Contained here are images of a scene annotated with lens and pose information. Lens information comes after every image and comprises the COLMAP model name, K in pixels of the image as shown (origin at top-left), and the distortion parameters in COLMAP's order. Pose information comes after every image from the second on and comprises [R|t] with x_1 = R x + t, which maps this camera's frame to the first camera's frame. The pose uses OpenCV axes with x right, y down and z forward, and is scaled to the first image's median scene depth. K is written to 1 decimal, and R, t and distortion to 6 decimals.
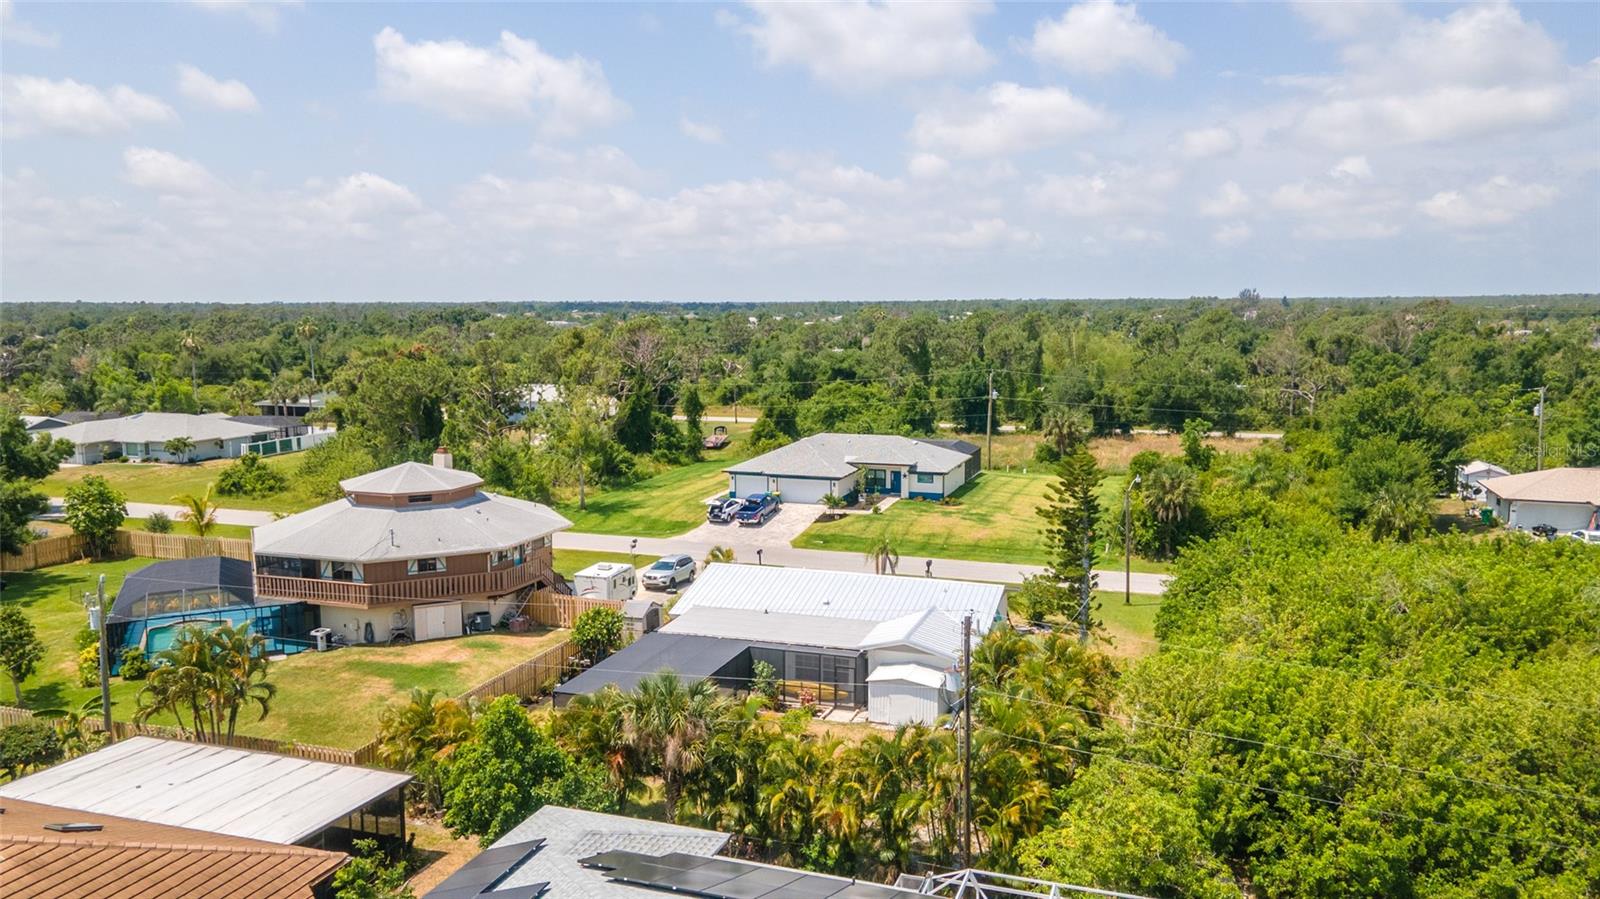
lens RADIAL K [[1165.3, 0, 800.1], [0, 1165.3, 496.1], [0, 0, 1]] dist [0.006705, 0.114246]
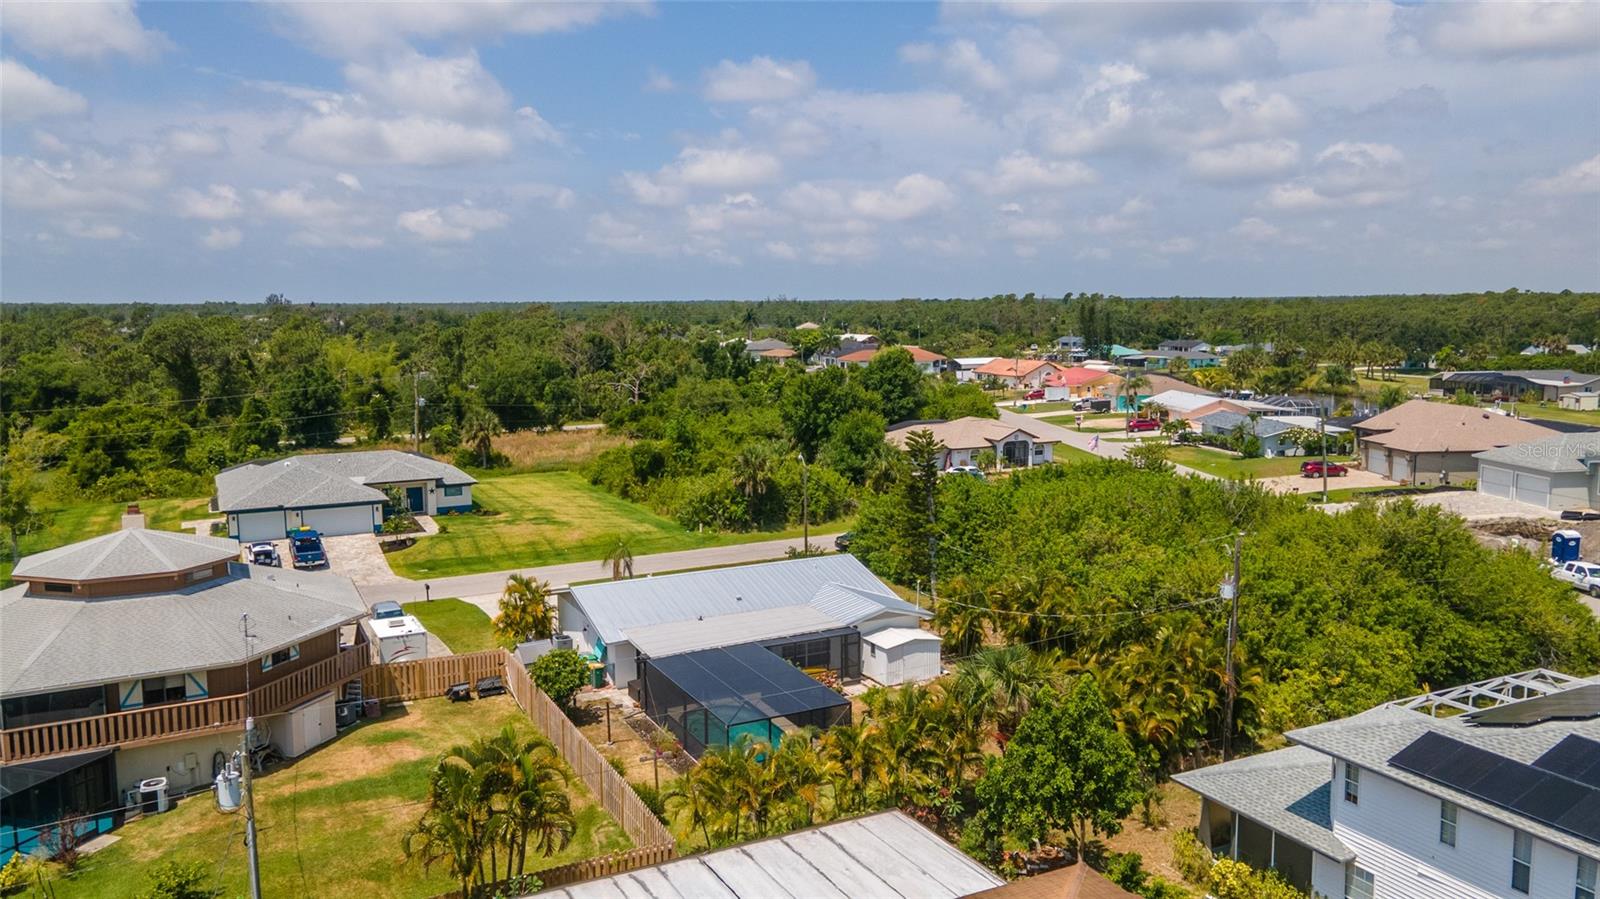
lens RADIAL K [[1167.4, 0, 800.0], [0, 1167.4, 449.5], [0, 0, 1]] dist [0.023517, 0.000651]
pose [[0.690982, -0.093610, 0.716785, -0.449524], [0.124842, 0.992134, 0.009222, -0.026735], [-0.712010, 0.083112, 0.697233, 0.168649]]
